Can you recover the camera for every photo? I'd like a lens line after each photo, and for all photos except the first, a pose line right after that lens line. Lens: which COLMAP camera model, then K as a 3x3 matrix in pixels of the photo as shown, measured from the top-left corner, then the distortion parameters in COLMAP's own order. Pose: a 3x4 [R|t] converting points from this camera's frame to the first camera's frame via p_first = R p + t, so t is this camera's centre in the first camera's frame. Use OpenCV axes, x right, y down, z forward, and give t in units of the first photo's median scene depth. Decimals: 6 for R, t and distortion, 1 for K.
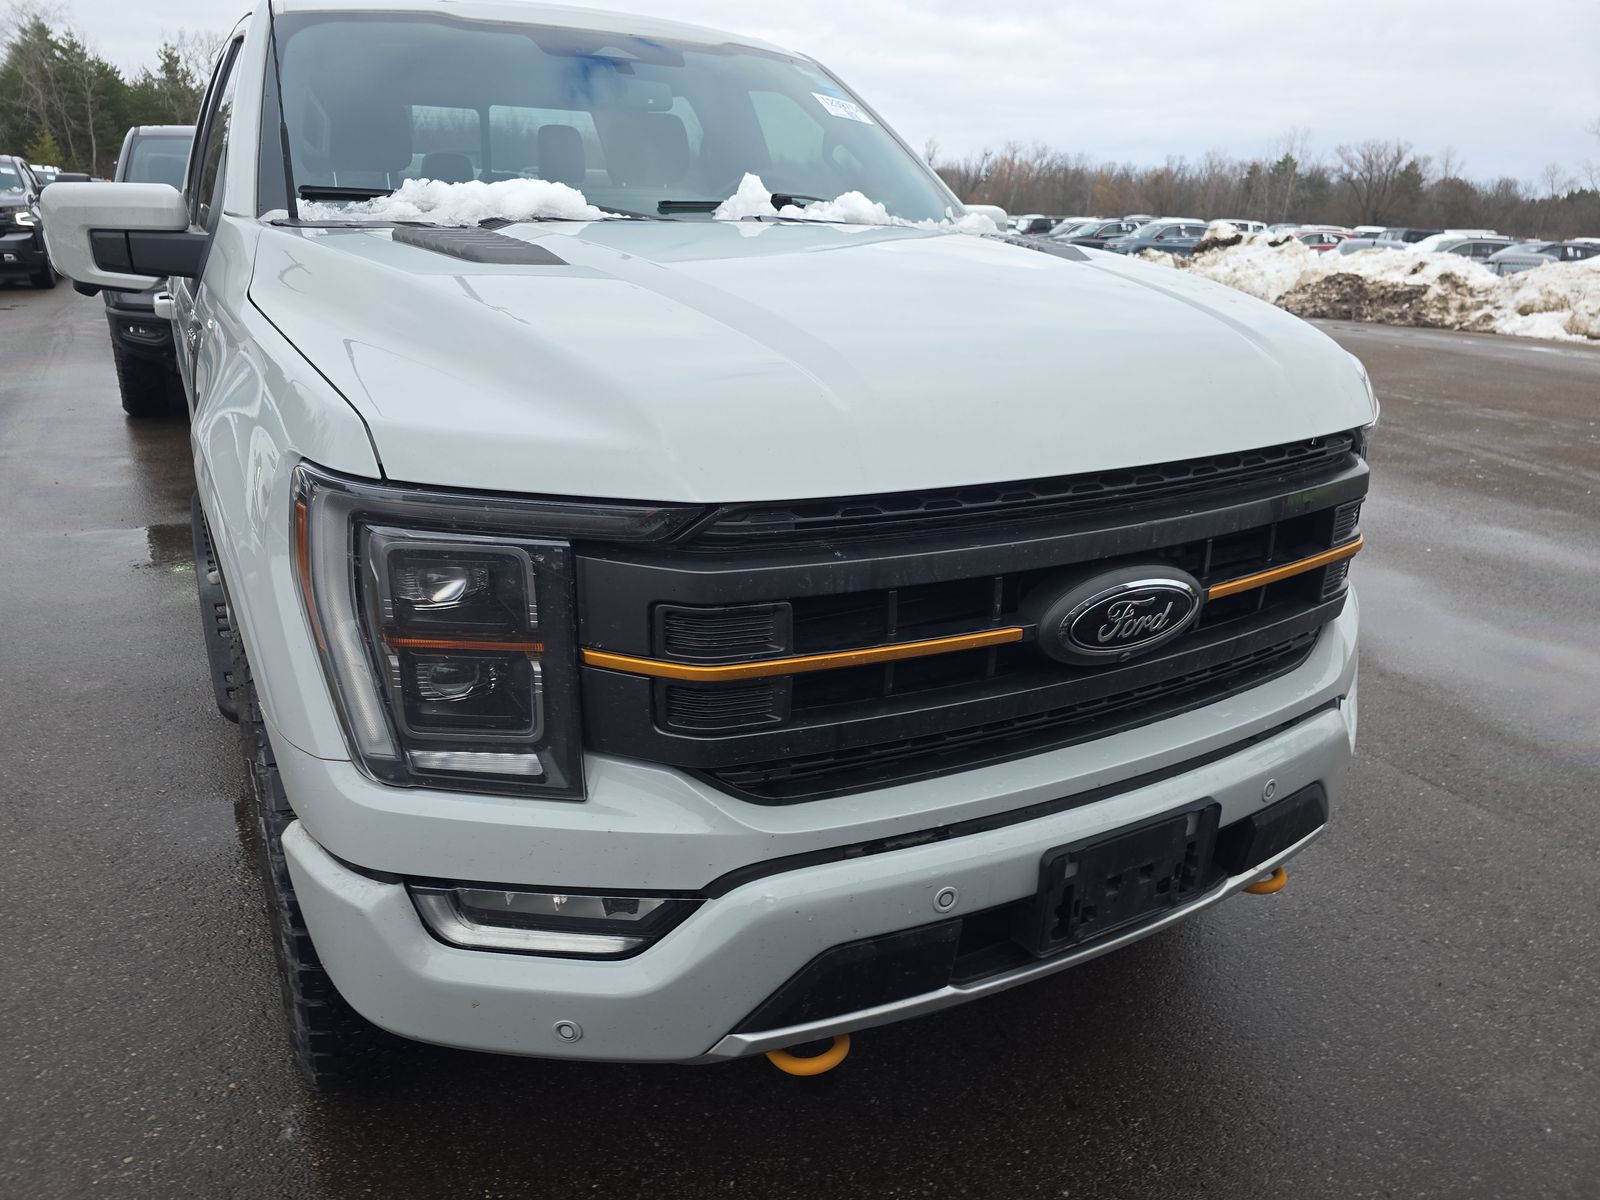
lens RADIAL K [[1084.5, 0, 805.3], [0, 1084.5, 599.7], [0, 0, 1]] dist [0.056412, -0.050834]
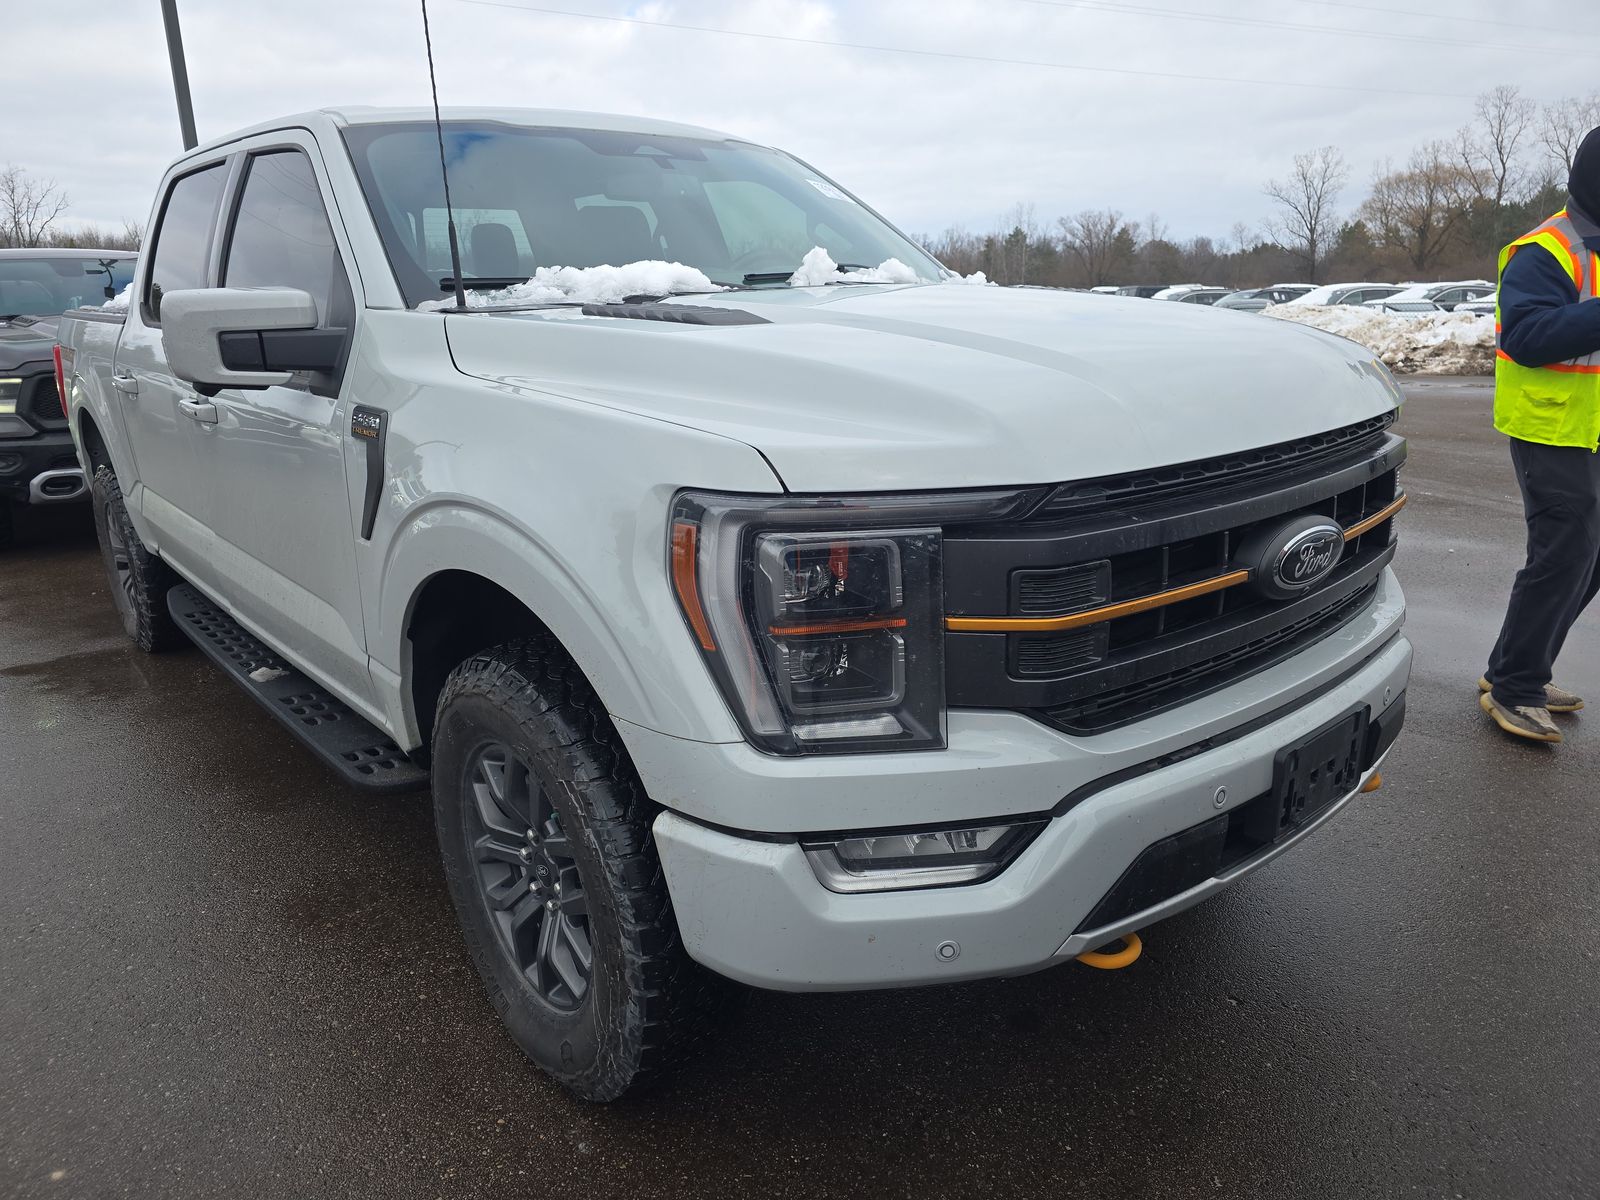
lens RADIAL K [[1084.5, 0, 794.0], [0, 1084.5, 598.0], [0, 0, 1]] dist [0.056412, -0.050834]
pose [[0.978735, -0.109401, 0.173521, -0.489145], [0.121785, 0.990595, -0.062371, 0.066266], [-0.165066, 0.082177, 0.982853, -0.136321]]
